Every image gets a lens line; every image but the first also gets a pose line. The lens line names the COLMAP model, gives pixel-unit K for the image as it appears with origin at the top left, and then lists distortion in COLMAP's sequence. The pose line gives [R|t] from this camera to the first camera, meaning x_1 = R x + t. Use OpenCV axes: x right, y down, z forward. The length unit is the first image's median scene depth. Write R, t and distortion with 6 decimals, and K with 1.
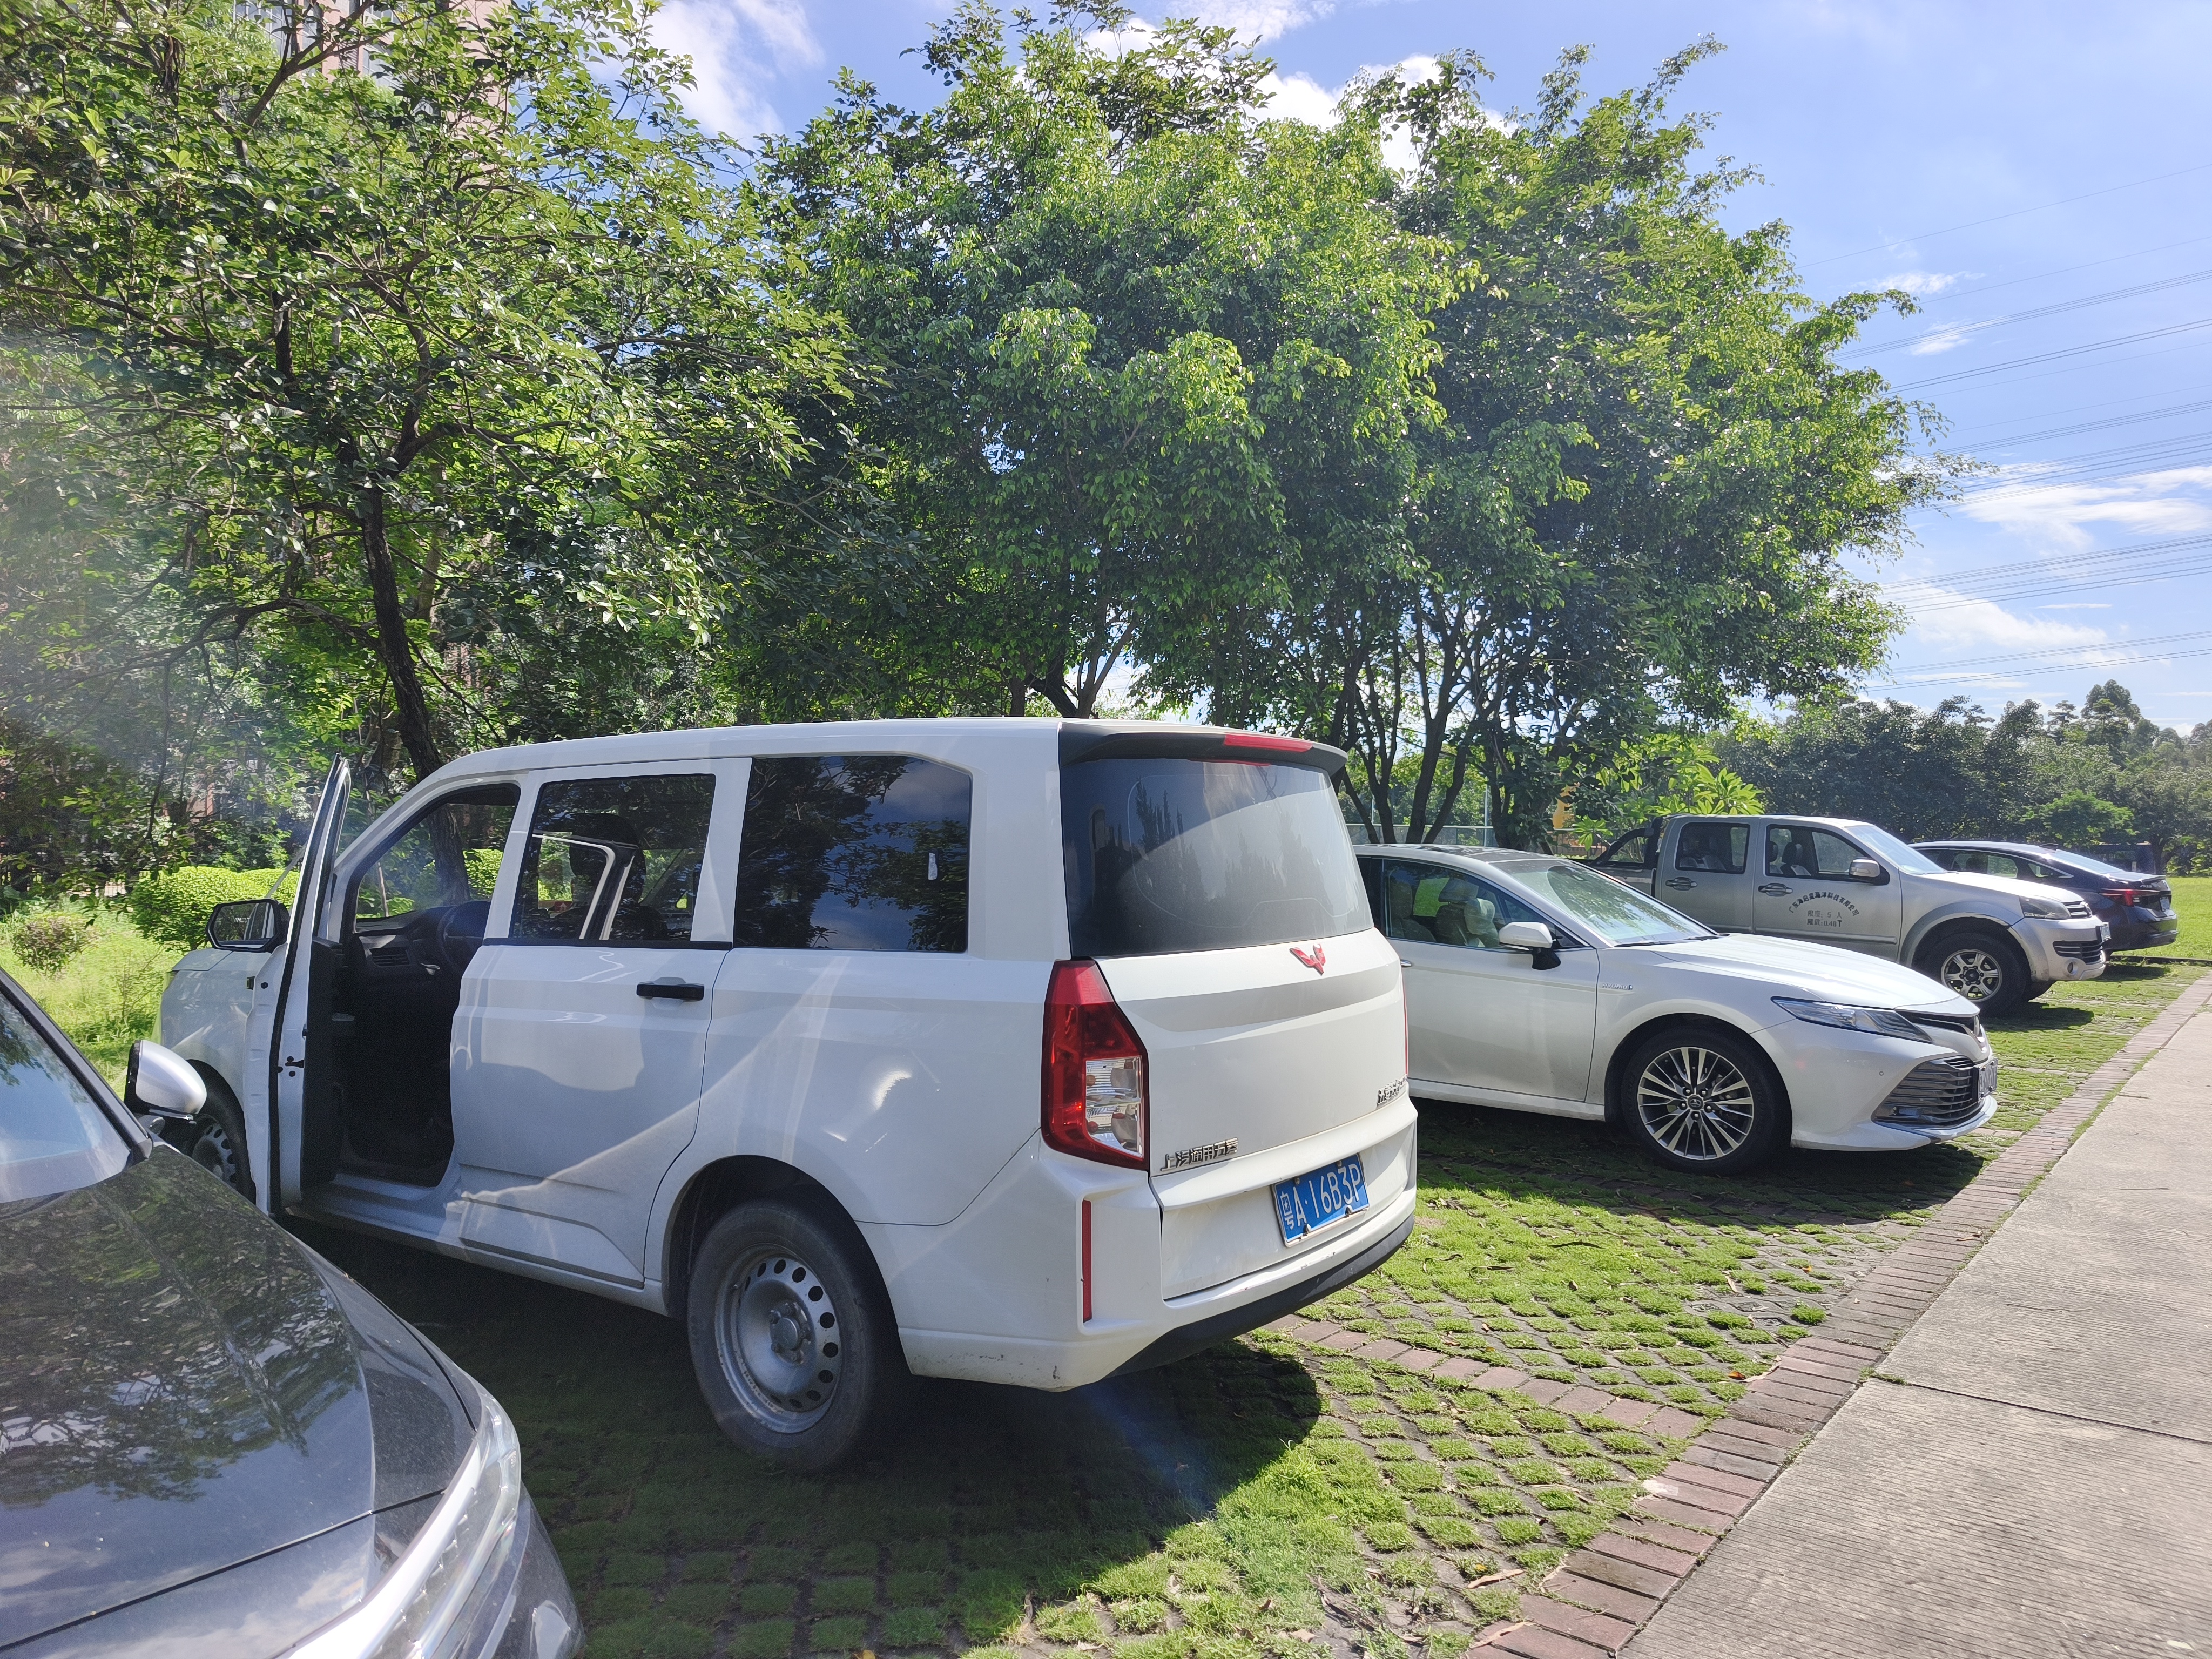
lens RADIAL K [[1517.2, 0, 1090.4], [0, 1517.2, 839.5], [0, 0, 1]] dist [0.050051, -0.058188]
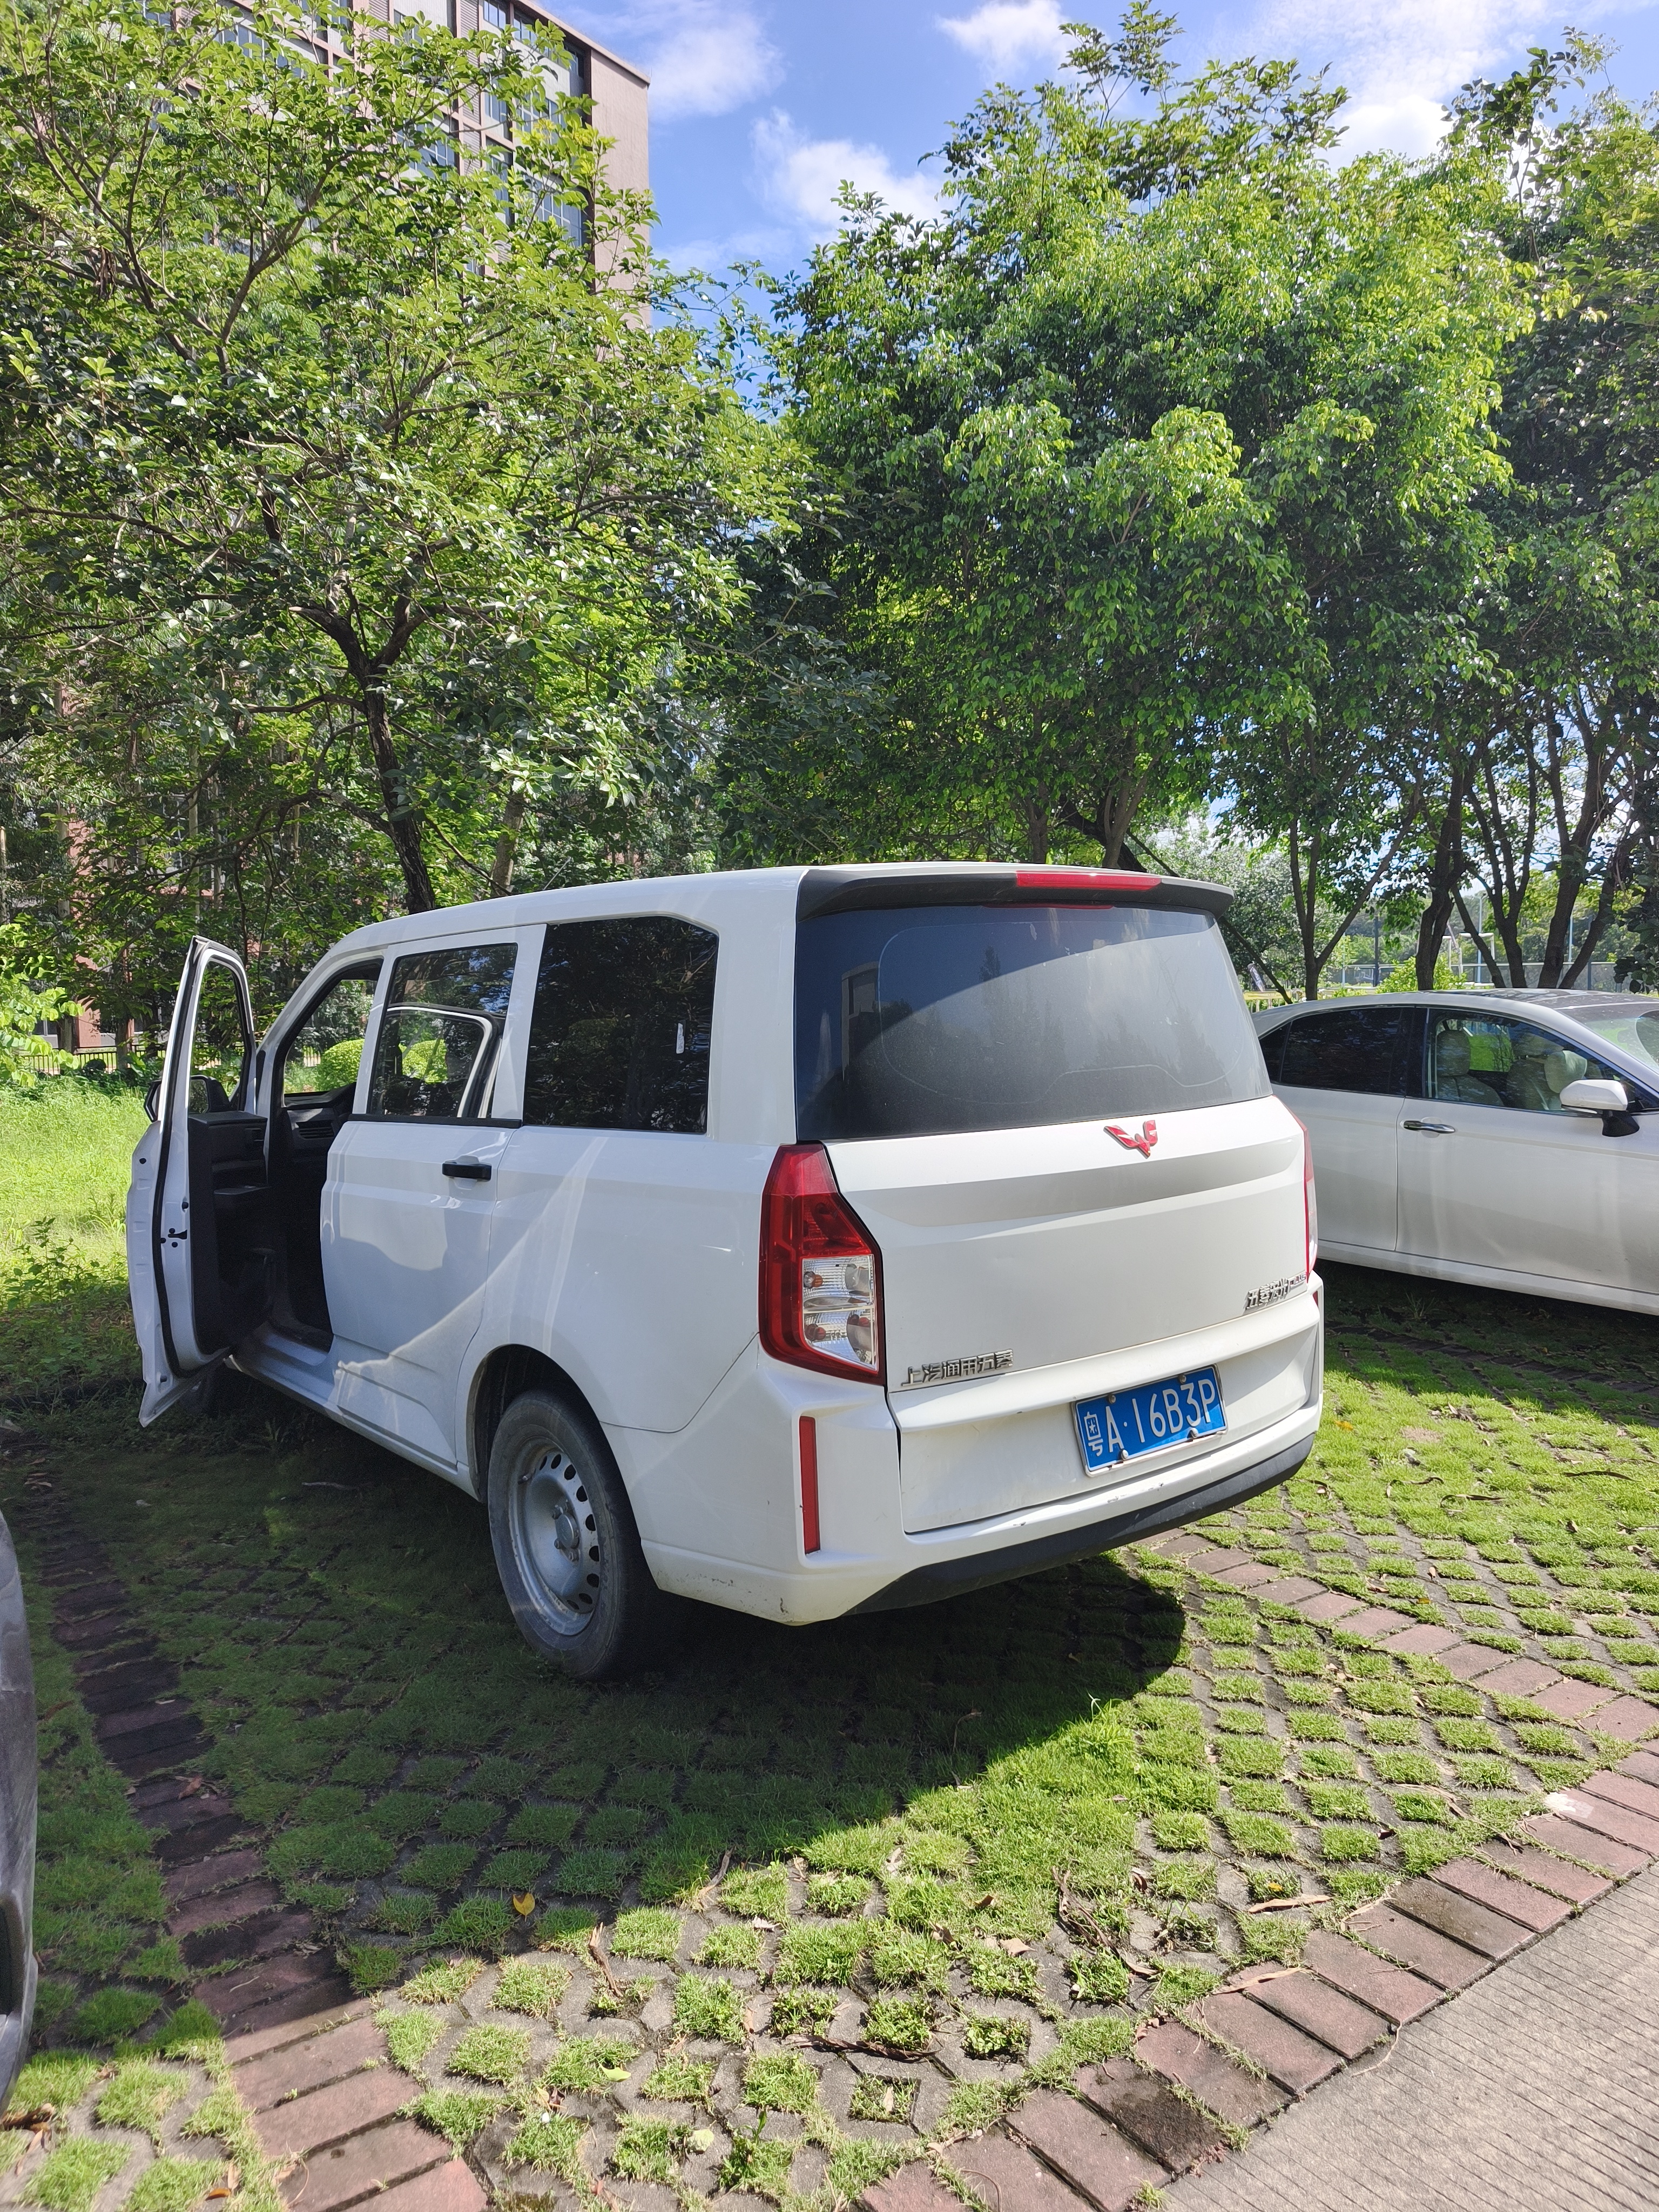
lens RADIAL K [[1517.2, 0, 808.3], [0, 1517.2, 1085.8], [0, 0, 1]] dist [0.050051, -0.058188]
pose [[0.958658, -0.010397, -0.284372, 0.189377], [0.027399, 0.998062, 0.055875, -0.001782], [0.283239, -0.061357, 0.957085, 0.131383]]
